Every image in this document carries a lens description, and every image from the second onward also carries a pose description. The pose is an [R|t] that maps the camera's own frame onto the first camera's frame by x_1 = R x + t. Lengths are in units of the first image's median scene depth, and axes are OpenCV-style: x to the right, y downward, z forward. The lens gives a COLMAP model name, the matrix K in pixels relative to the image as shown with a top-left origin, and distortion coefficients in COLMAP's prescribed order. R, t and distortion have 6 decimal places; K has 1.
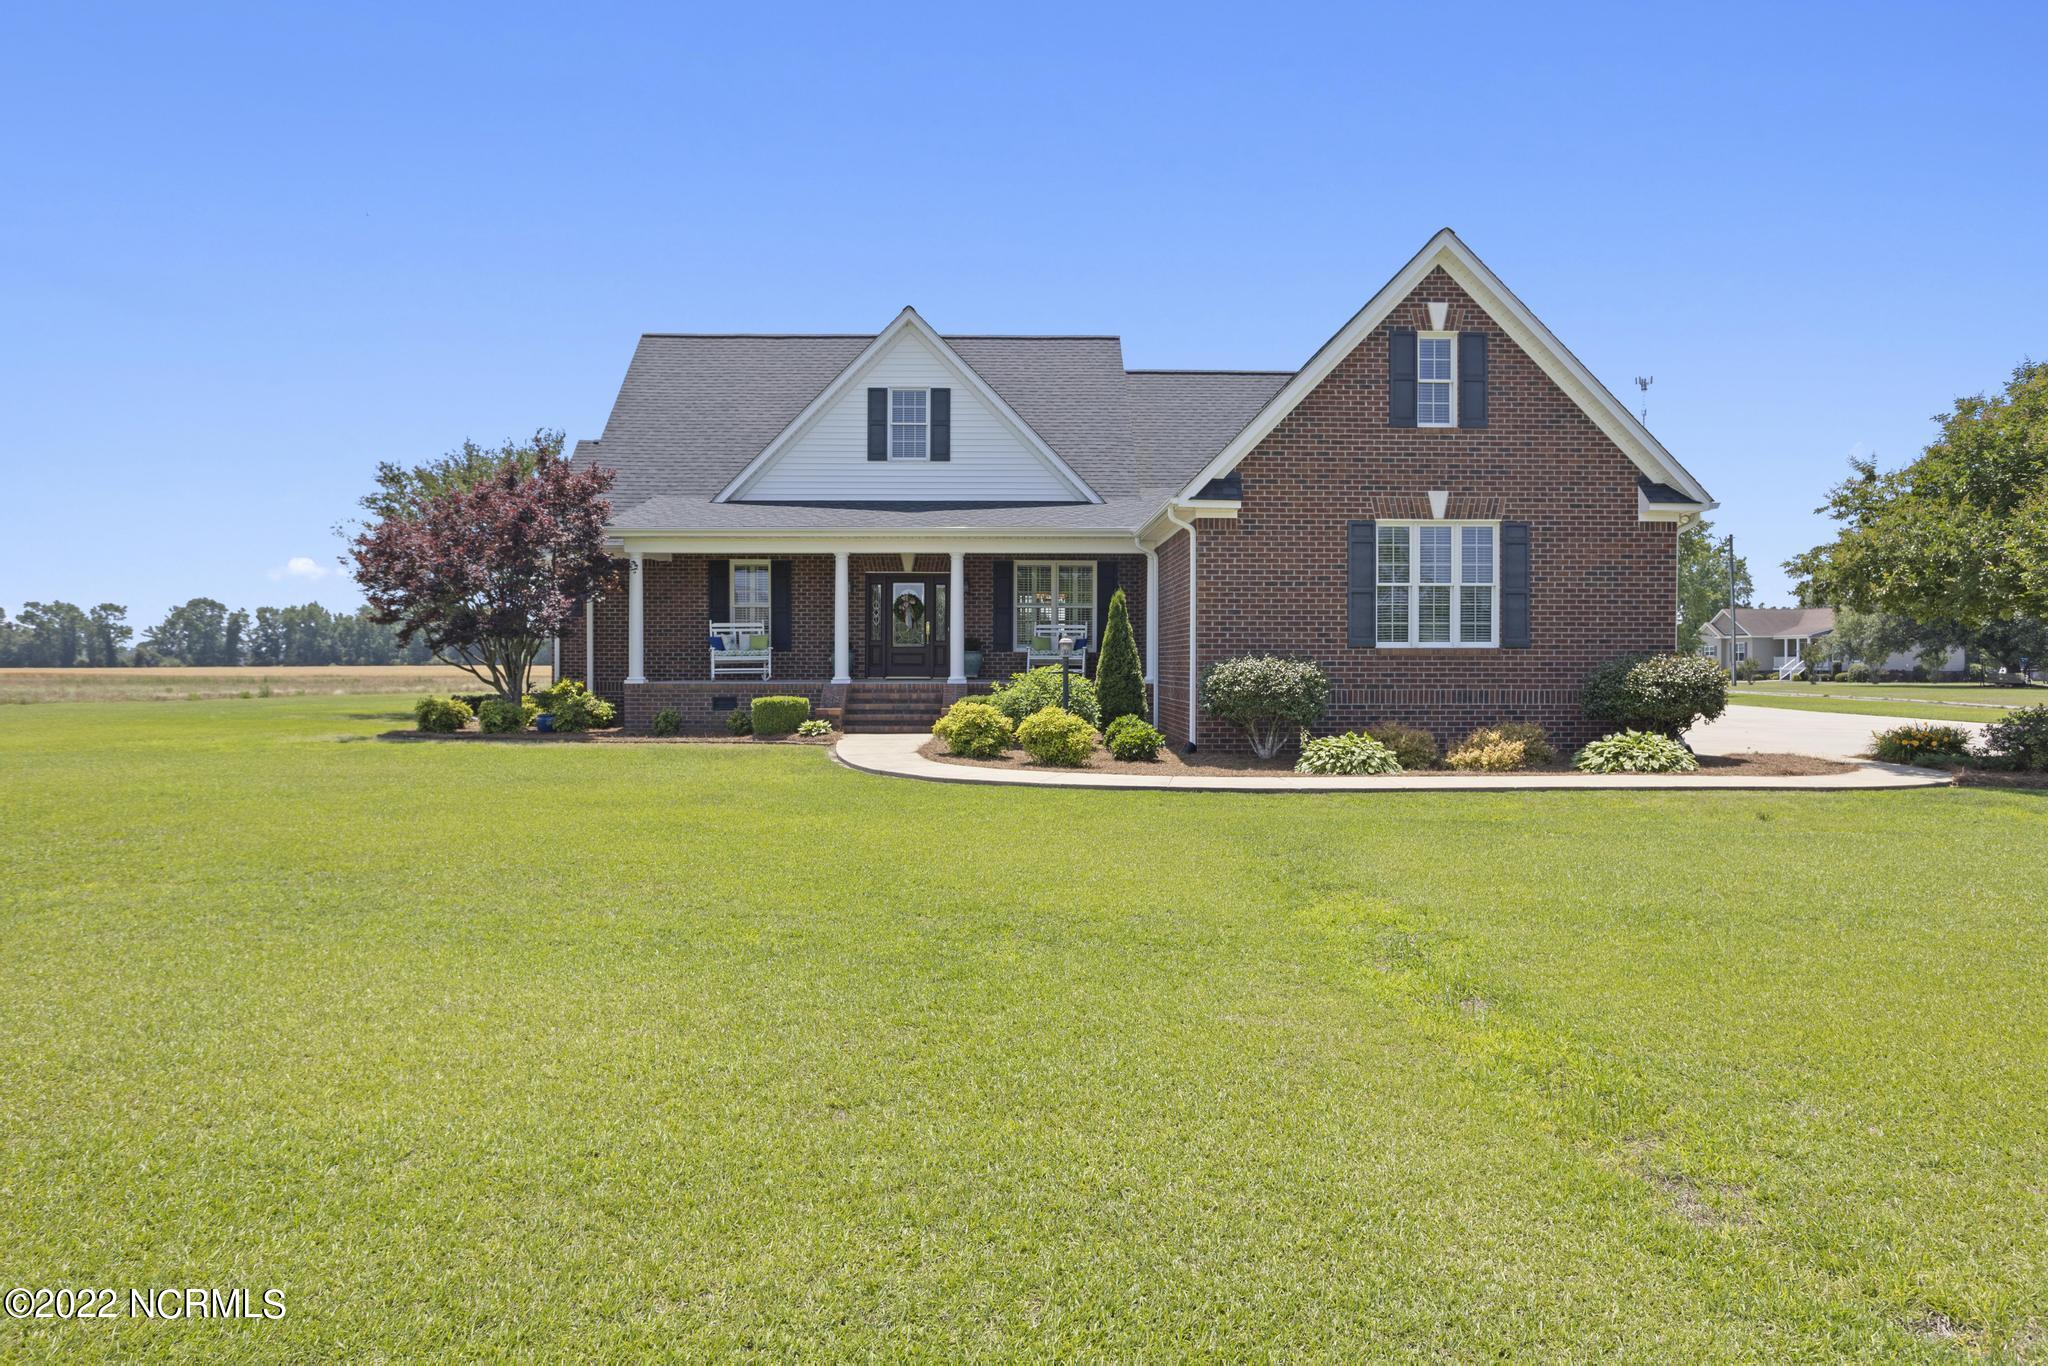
lens RADIAL K [[1326.5, 0, 1016.2], [0, 1326.5, 677.3], [0, 0, 1]] dist [-0.008463, 0.002593]
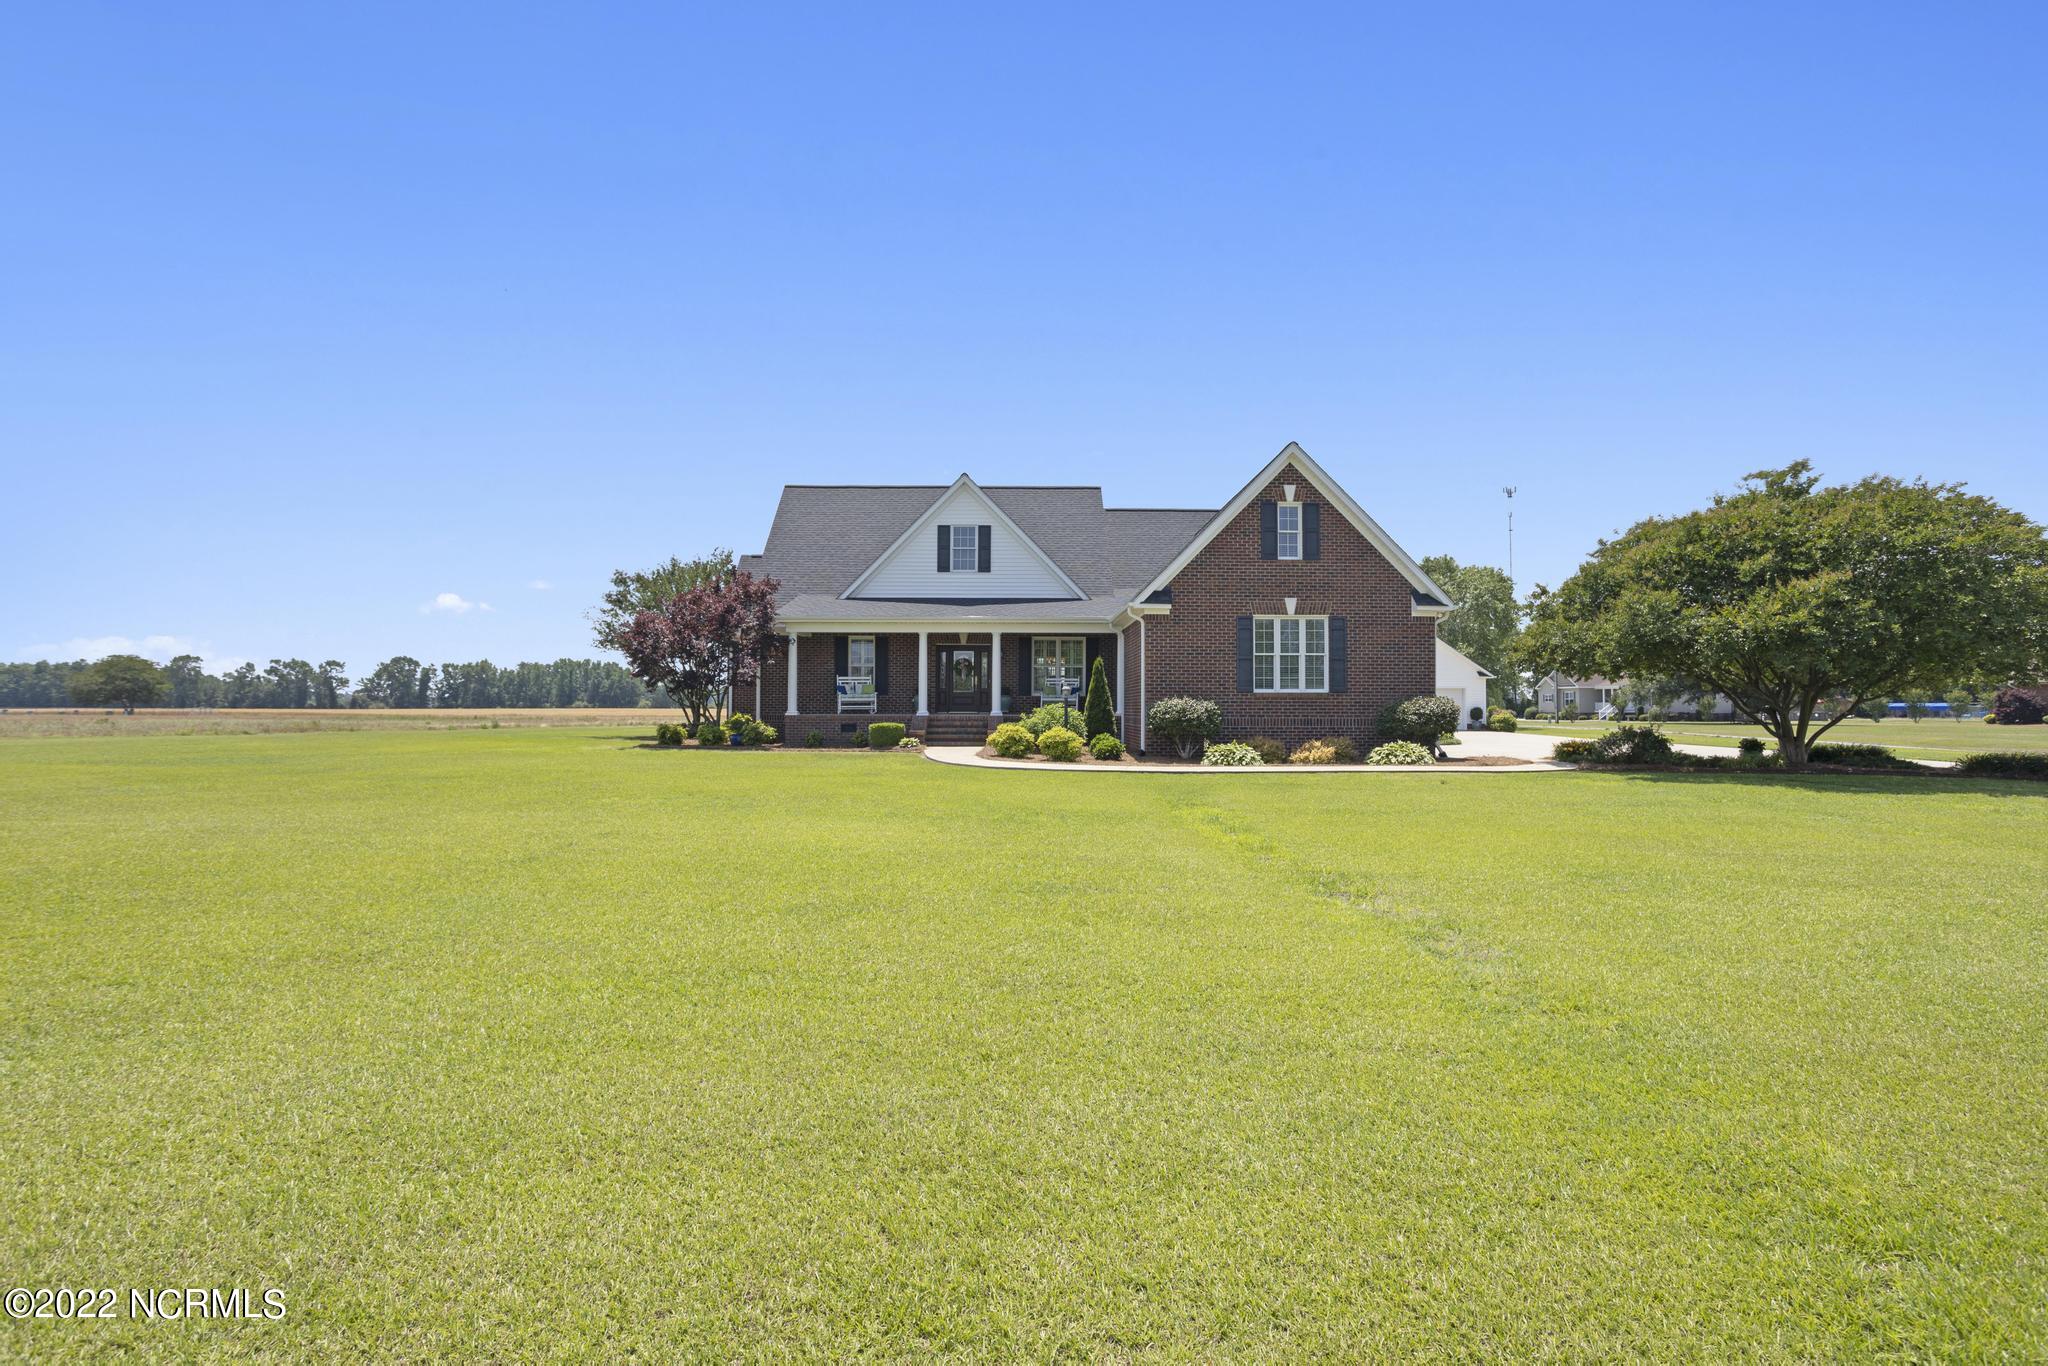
lens RADIAL K [[1034.8, 0, 1022.3], [0, 1034.8, 686.2], [0, 0, 1]] dist [-0.030725, -0.000395]
pose [[0.999995, 0.001501, -0.002738, -0.010203], [-0.001586, 0.999509, -0.031295, 0.008000], [0.002690, 0.031299, 0.999506, -0.216176]]
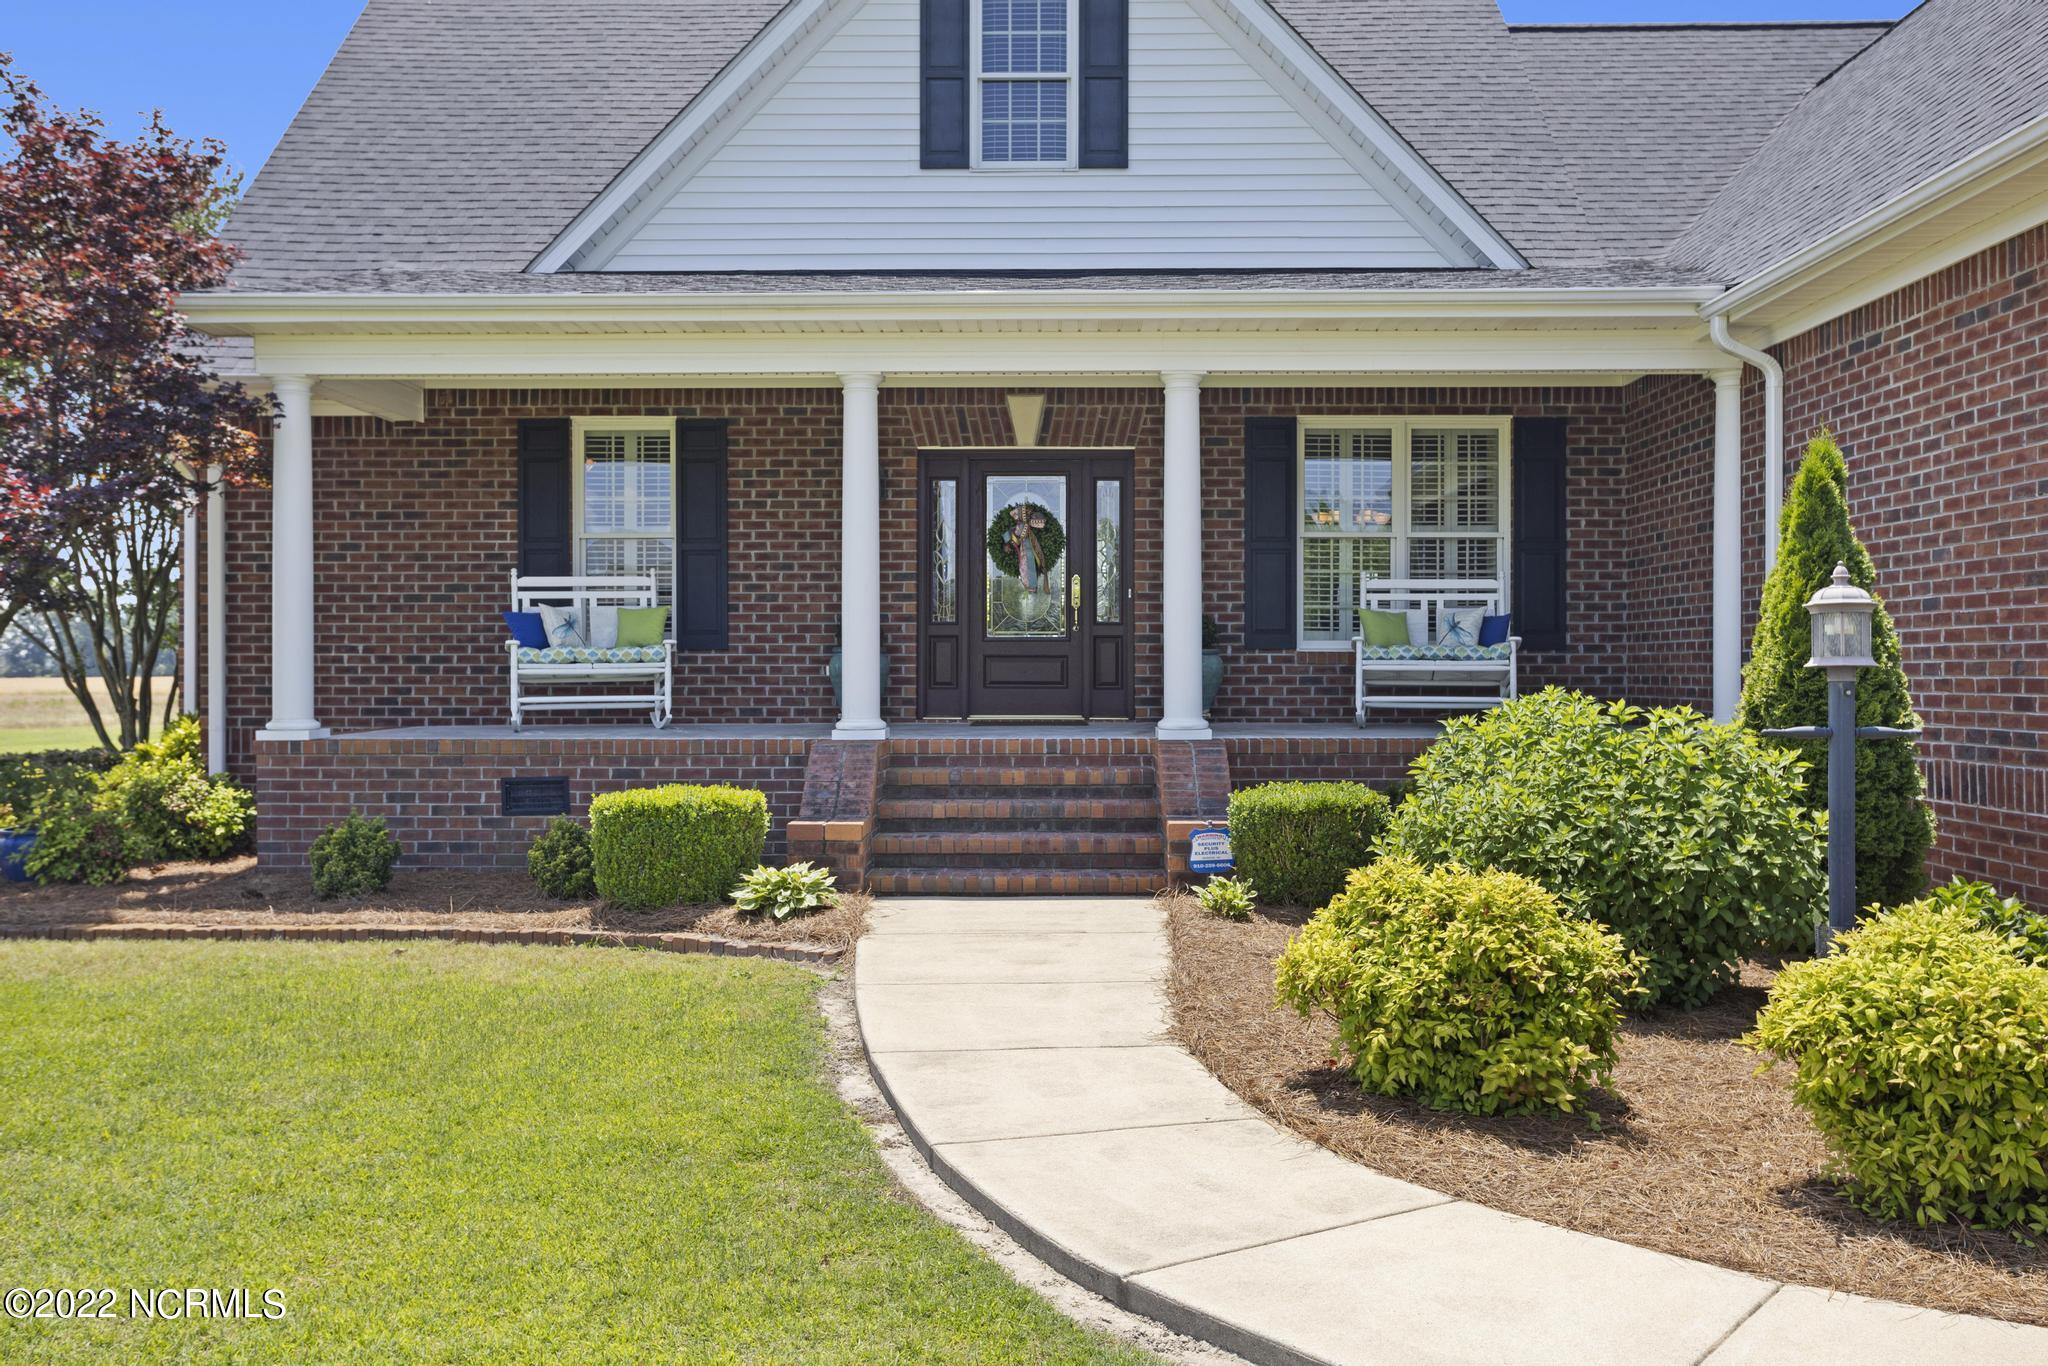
lens RADIAL K [[1849.1, 0, 1025.3], [0, 1849.1, 678.2], [0, 0, 1]] dist [0.024410, 0.006104]
pose [[0.999616, -0.001826, -0.027634, -0.070426], [0.001640, 0.999976, -0.006747, -0.007986], [0.027646, 0.006699, 0.999595, 0.481131]]
